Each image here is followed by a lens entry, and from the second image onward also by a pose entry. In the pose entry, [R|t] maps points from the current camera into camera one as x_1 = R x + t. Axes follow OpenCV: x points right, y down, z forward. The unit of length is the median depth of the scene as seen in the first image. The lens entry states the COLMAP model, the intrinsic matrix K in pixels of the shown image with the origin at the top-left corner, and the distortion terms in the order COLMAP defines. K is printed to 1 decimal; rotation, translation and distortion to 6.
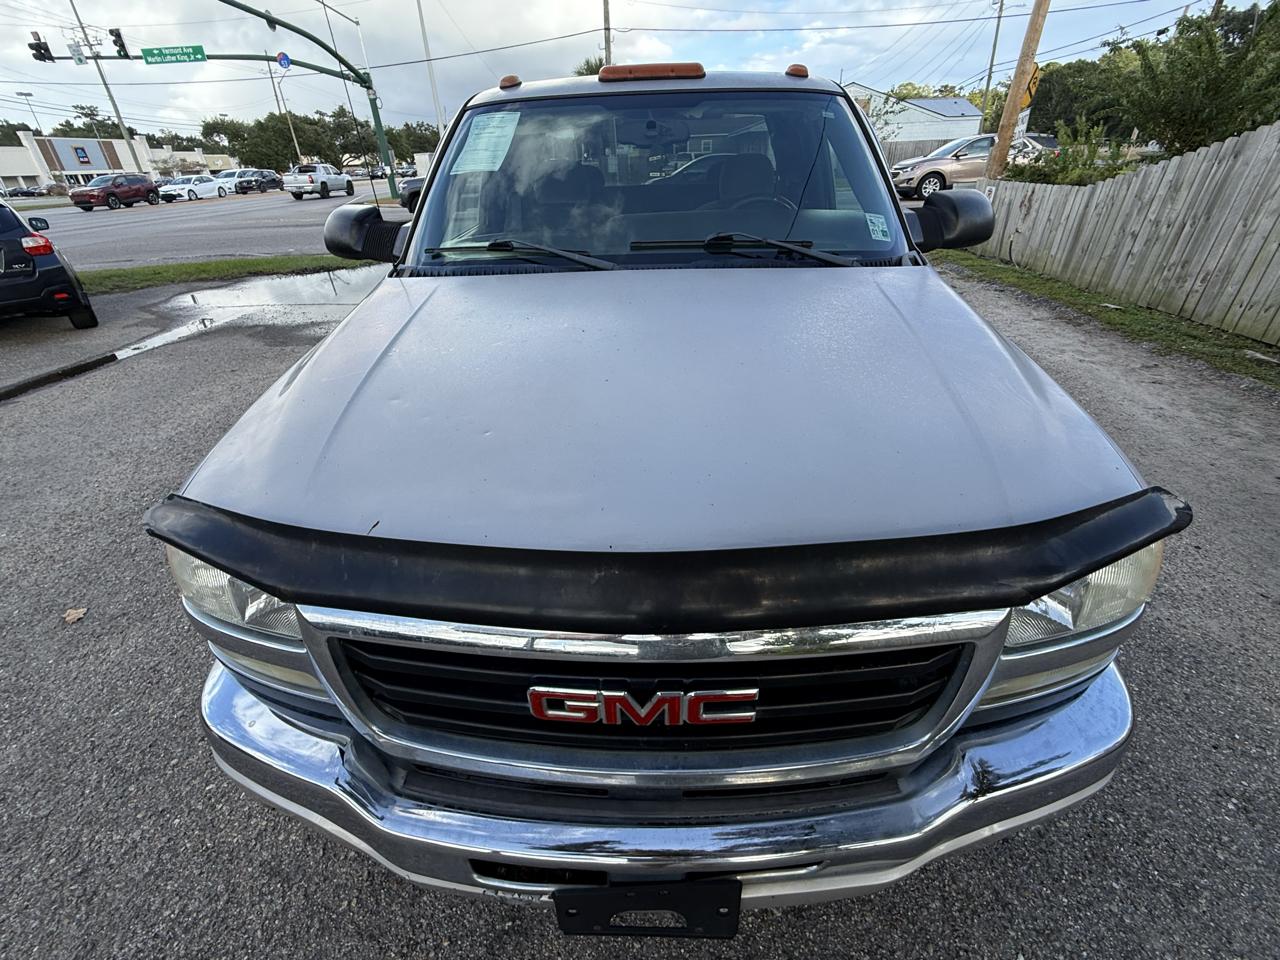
lens RADIAL K [[565.3, 0, 638.8], [0, 565.3, 476.9], [0, 0, 1]] dist [0.000120, -0.000899]
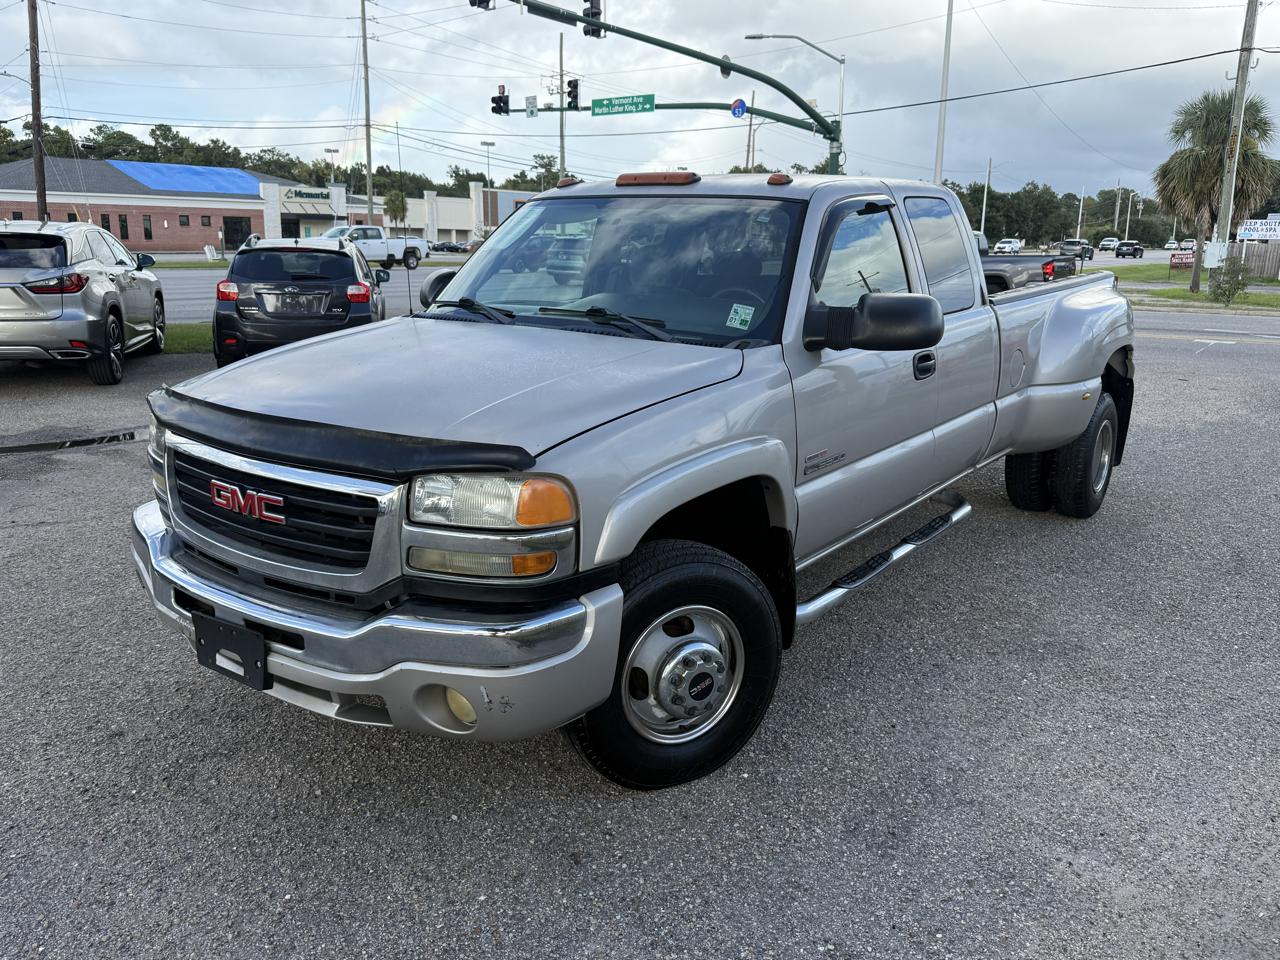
lens RADIAL K [[1035.7, 0, 641.8], [0, 1035.7, 477.1], [0, 0, 1]] dist [0.066176, -0.096401]
pose [[0.823339, 0.170461, -0.541347, 0.101720], [-0.314725, 0.930870, -0.185553, 0.019266], [0.472294, 0.323148, 0.820069, -0.043297]]
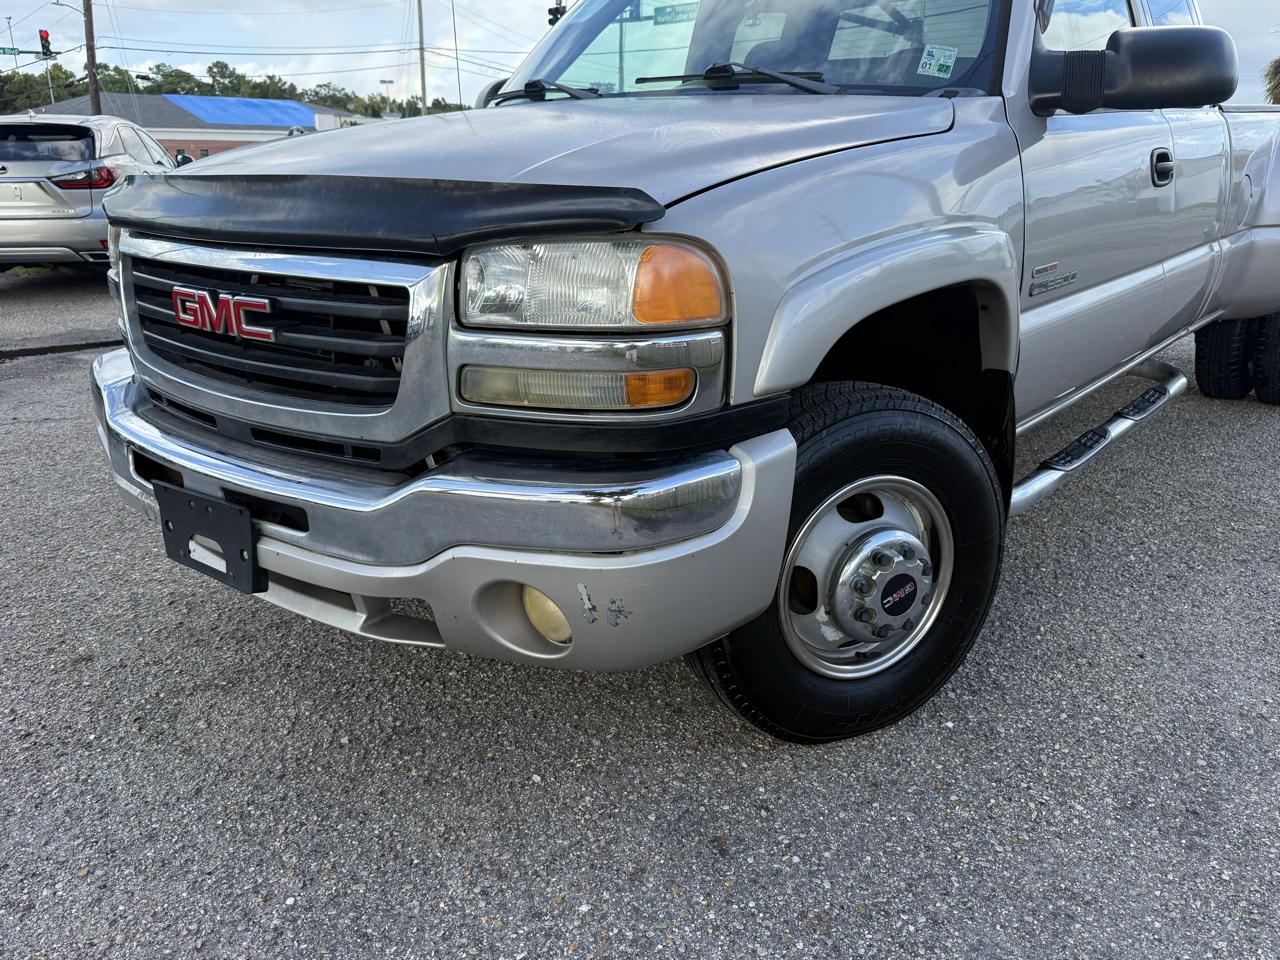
lens RADIAL K [[1035.7, 0, 639.3], [0, 1035.7, 484.6], [0, 0, 1]] dist [0.066176, -0.096401]
pose [[0.790799, 0.202379, -0.577650, 0.074127], [-0.317591, 0.942442, -0.104596, 0.024422], [0.523234, 0.266170, 0.809555, -0.010028]]
